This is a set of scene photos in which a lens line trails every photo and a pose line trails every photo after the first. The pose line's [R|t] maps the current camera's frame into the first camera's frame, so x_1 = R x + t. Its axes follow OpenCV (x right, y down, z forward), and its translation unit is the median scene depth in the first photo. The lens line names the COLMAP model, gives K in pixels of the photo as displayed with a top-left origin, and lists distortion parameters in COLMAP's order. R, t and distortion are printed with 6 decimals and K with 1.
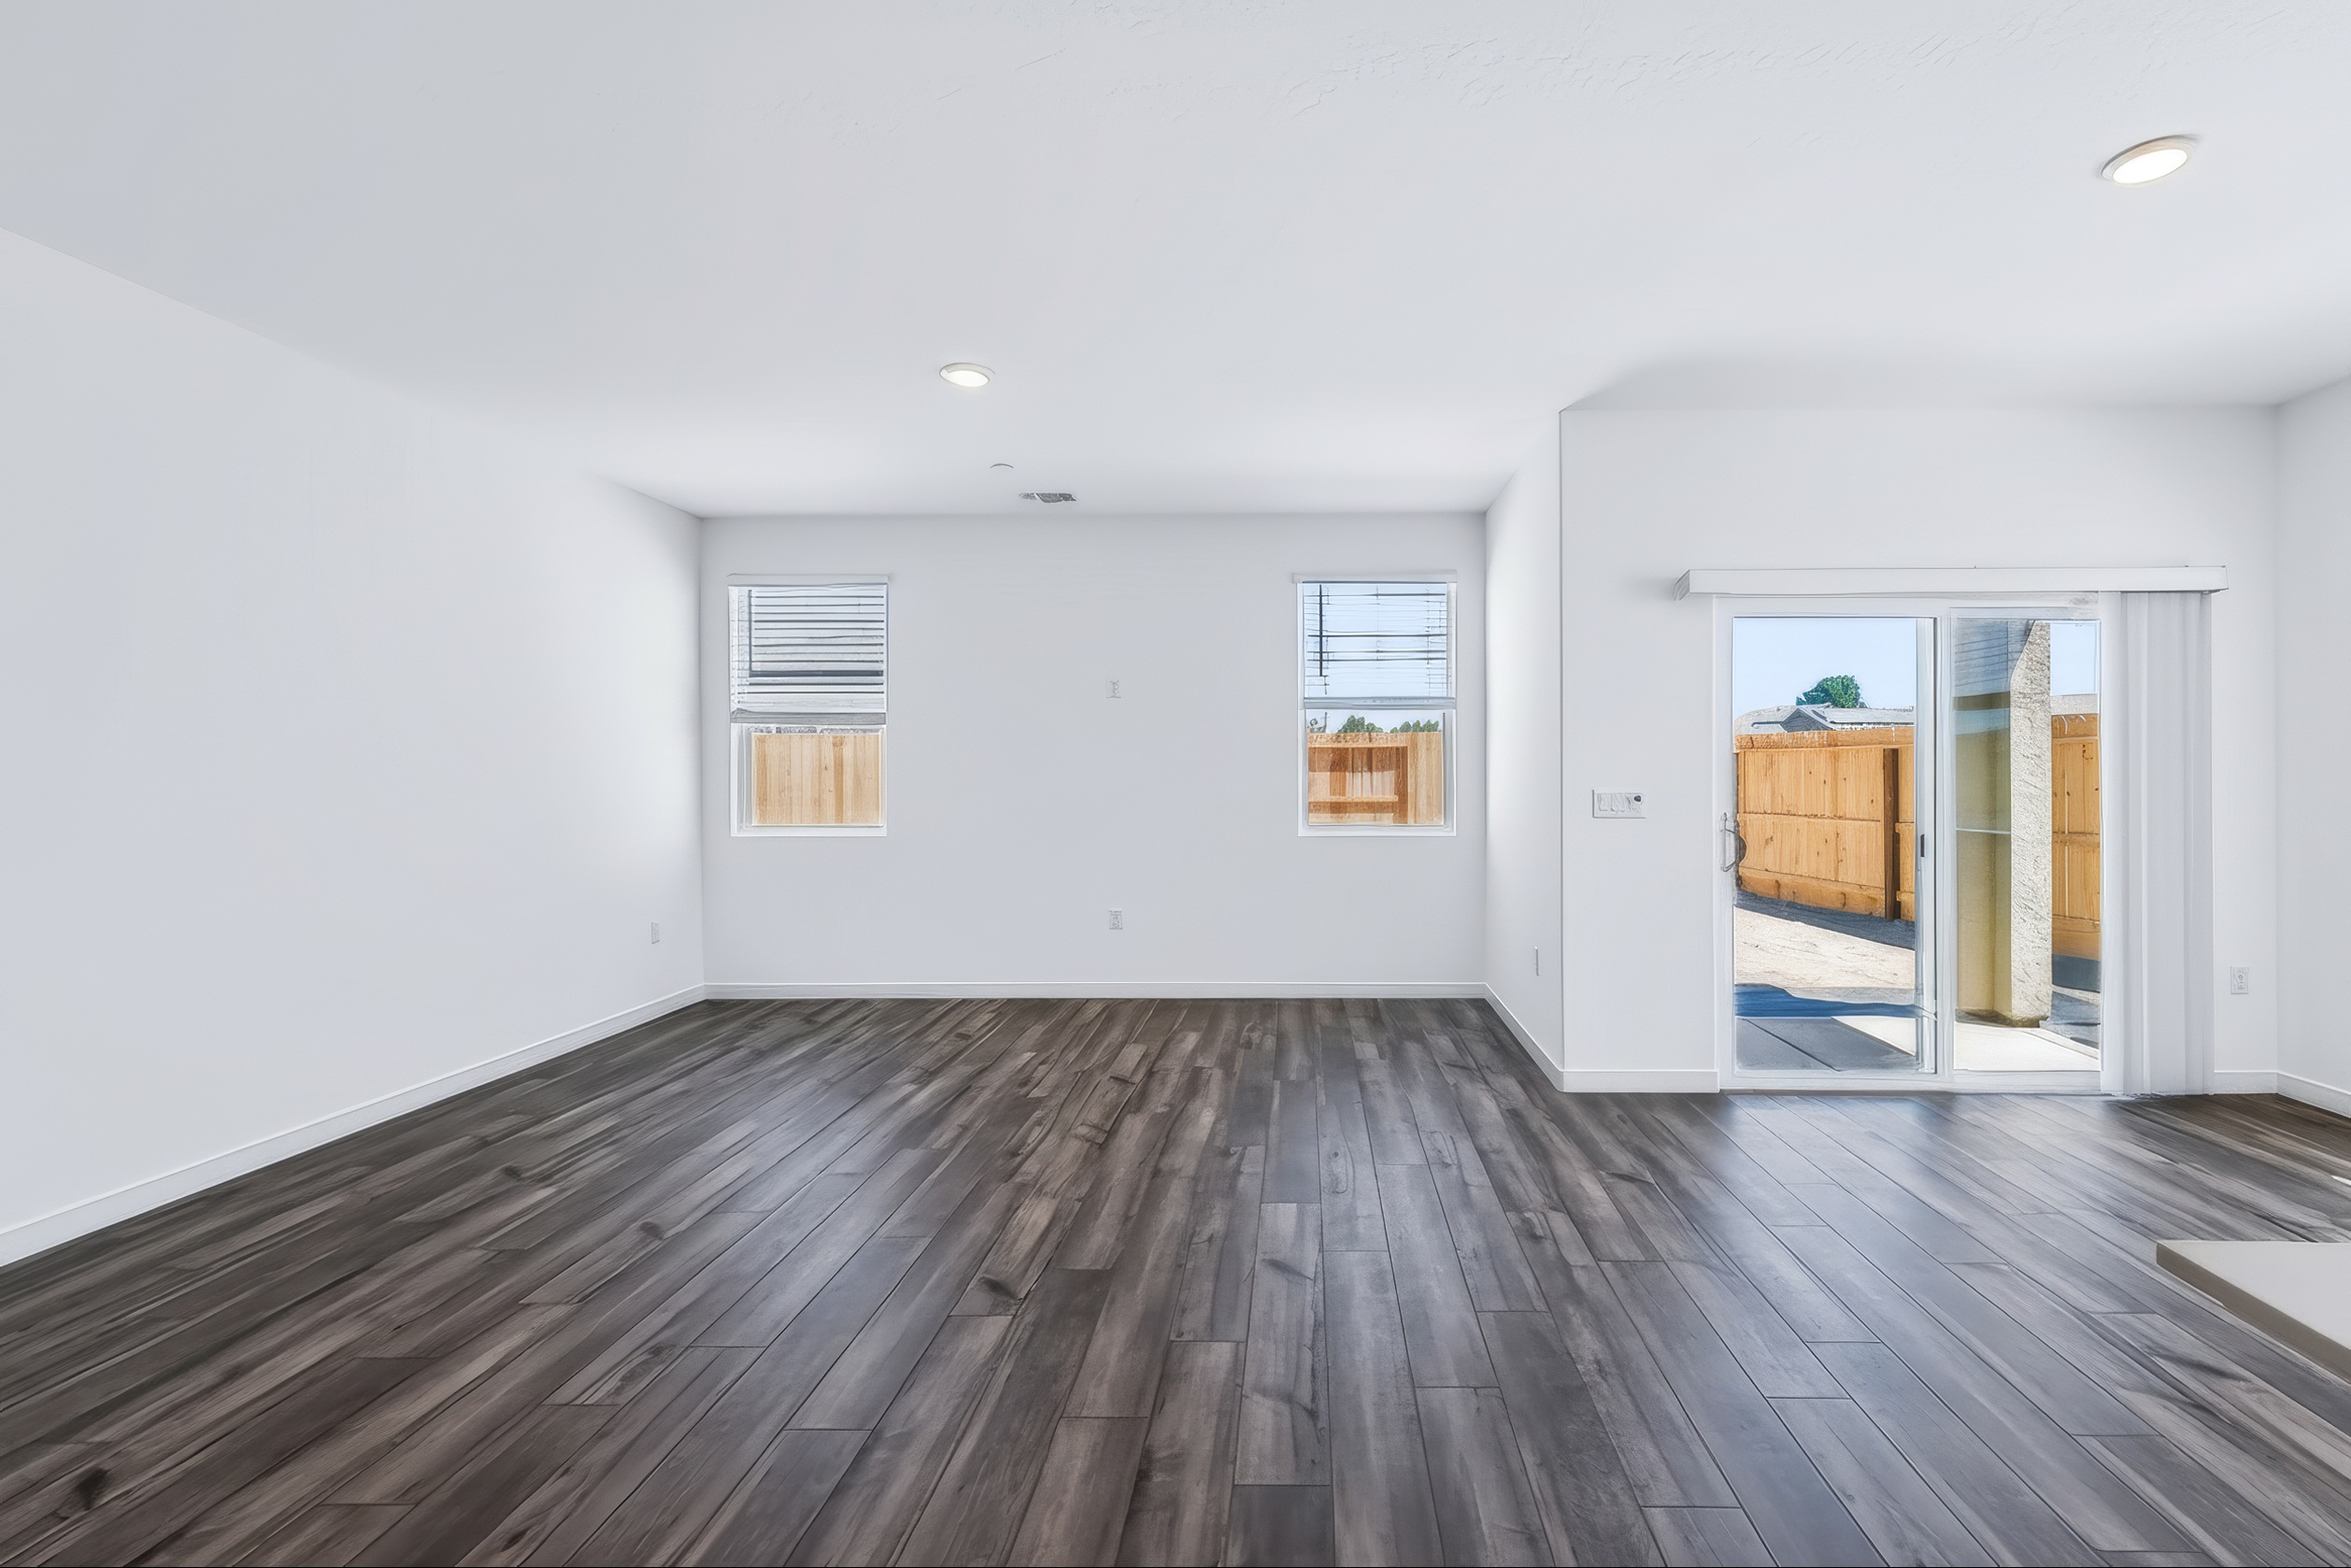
lens RADIAL K [[1000.4, 0, 1190.5], [0, 1000.4, 762.1], [0, 0, 1]] dist [-0.001490, -0.000284]
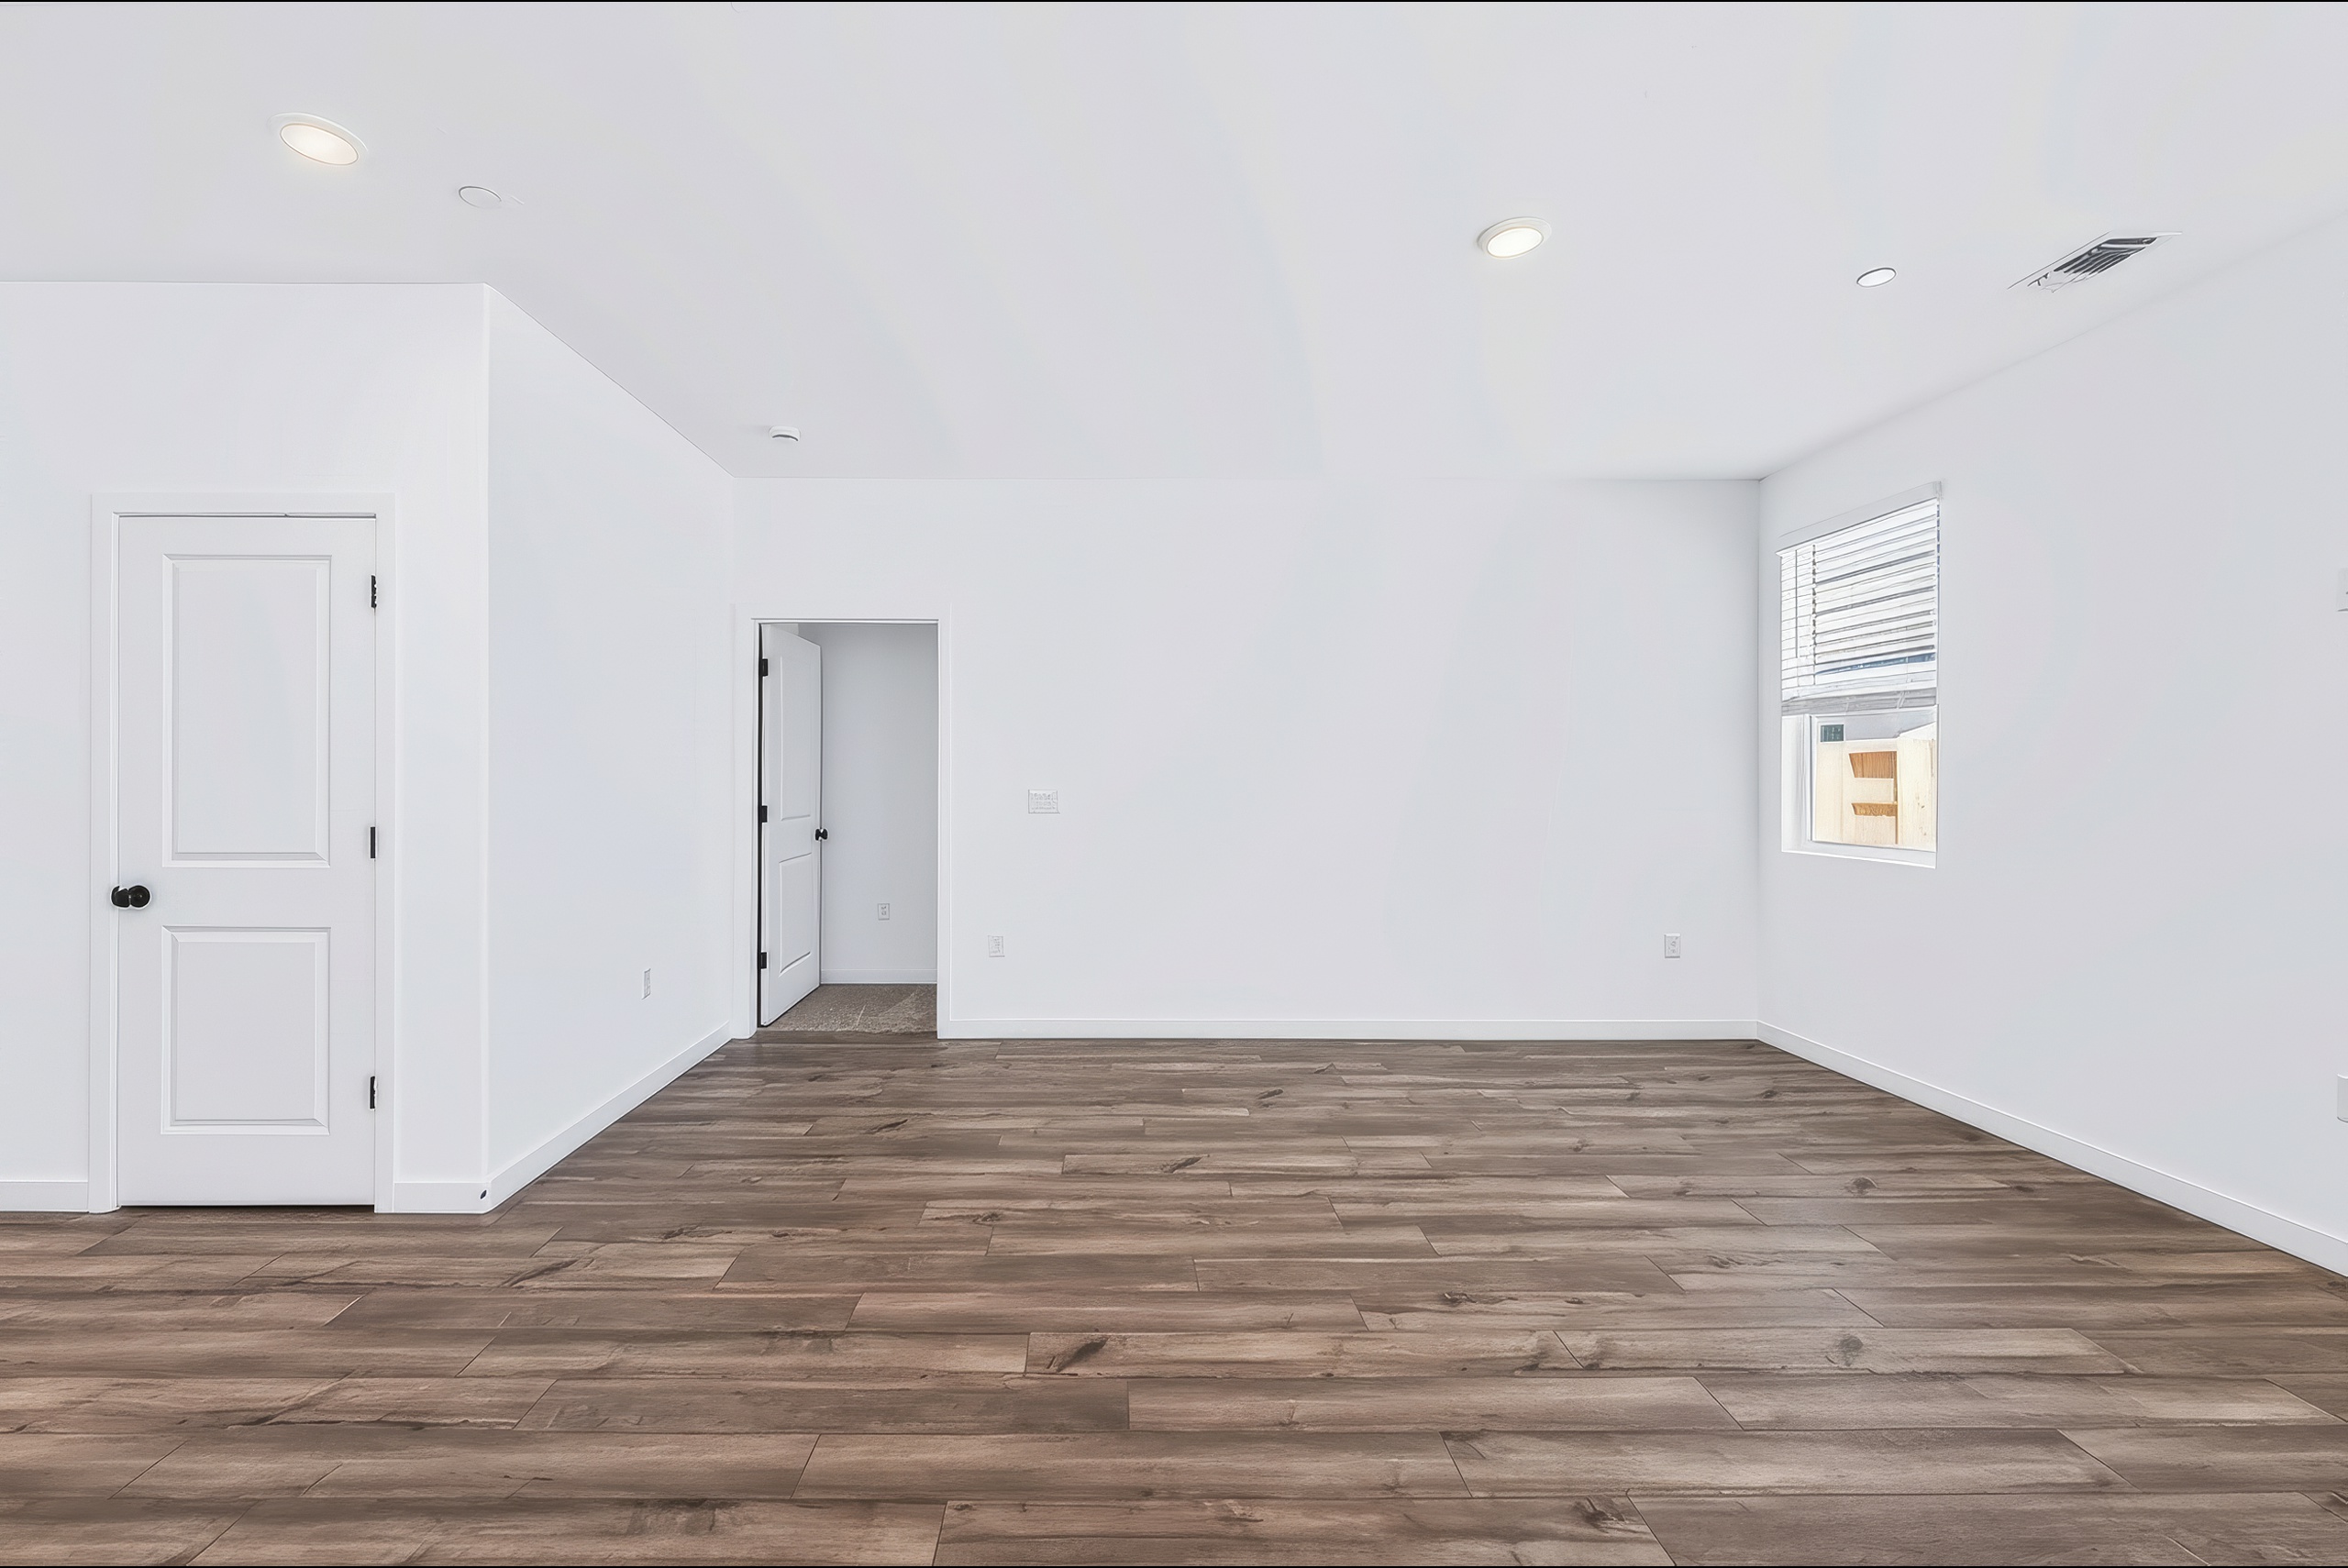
lens RADIAL K [[999.0, 0, 1189.0], [0, 999.0, 762.2], [0, 0, 1]] dist [-0.001490, -0.000284]
pose [[0.144475, -0.003145, -0.989503, 0.649155], [-0.002740, 0.999990, -0.003578, 0.009764], [0.989505, 0.003228, 0.144465, 0.901913]]
